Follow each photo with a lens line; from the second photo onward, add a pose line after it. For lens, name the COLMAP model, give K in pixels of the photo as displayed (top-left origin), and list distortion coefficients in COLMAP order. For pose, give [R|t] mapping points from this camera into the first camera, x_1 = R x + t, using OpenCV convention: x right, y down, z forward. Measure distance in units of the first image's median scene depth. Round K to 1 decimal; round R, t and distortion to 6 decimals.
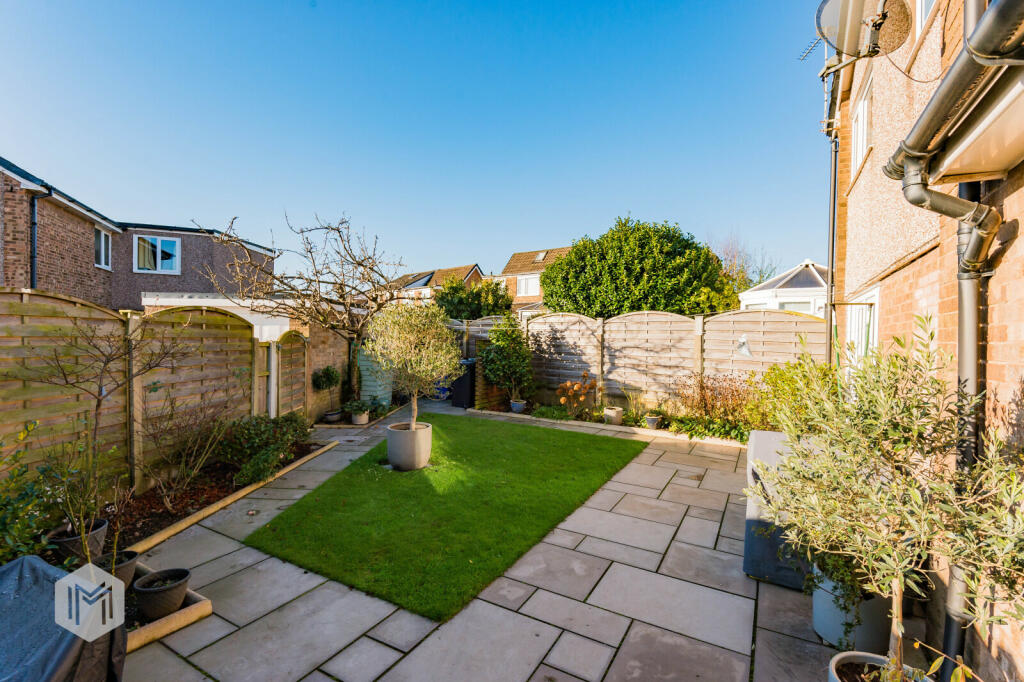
lens RADIAL K [[472.2, 0, 498.8], [0, 472.2, 338.4], [0, 0, 1]] dist [-0.000594, -0.000503]
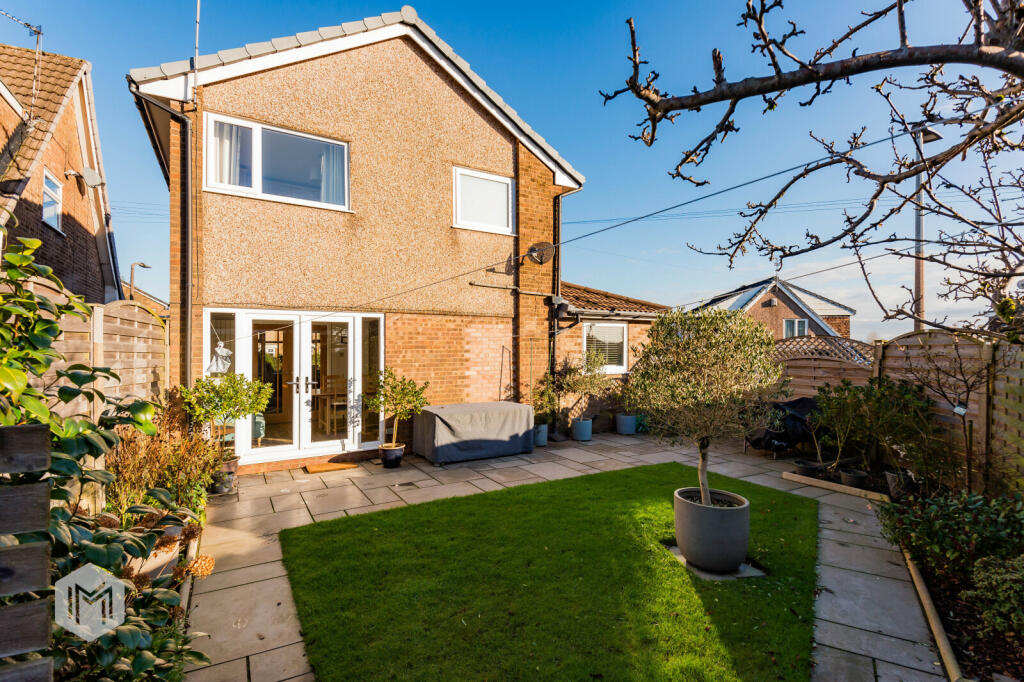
lens RADIAL K [[472.2, 0, 498.8], [0, 472.2, 338.4], [0, 0, 1]] dist [-0.000594, -0.000503]
pose [[-0.869117, -0.009608, 0.494513, -0.462321], [-0.020434, 0.999655, -0.016491, -0.021418], [-0.494184, -0.024438, -0.869014, 3.069868]]
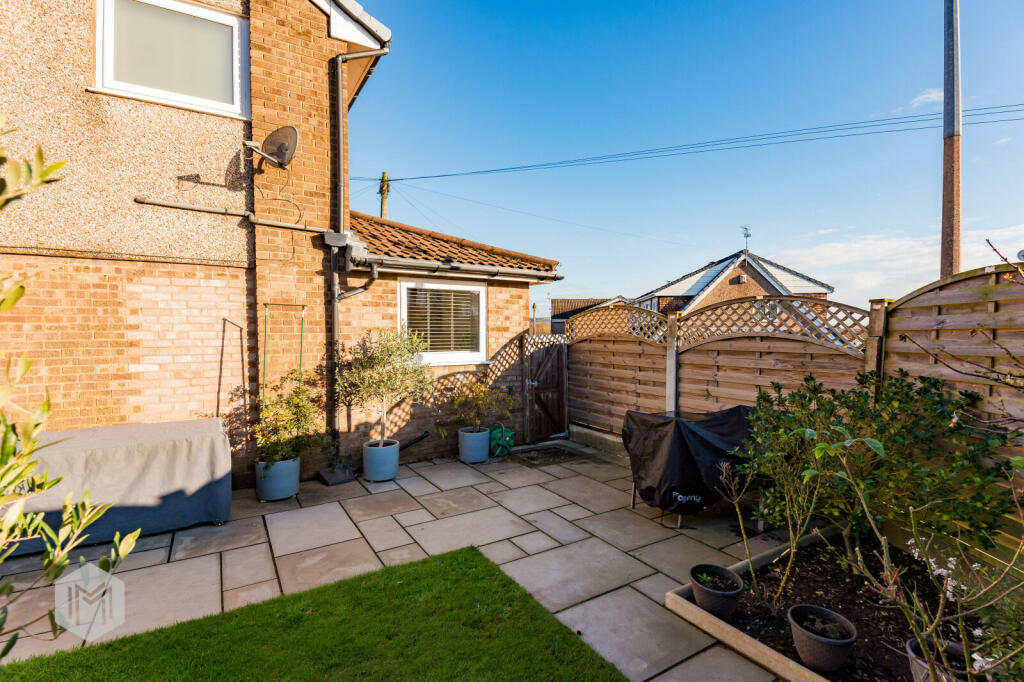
lens RADIAL K [[446.9, 0, 514.5], [0, 446.9, 343.4], [0, 0, 1]] dist [0.000227, -0.023446]
pose [[-0.898798, -0.023908, 0.437711, -0.597558], [-0.015521, 0.999621, 0.022730, 0.008969], [-0.438088, 0.013636, -0.898829, 1.633396]]
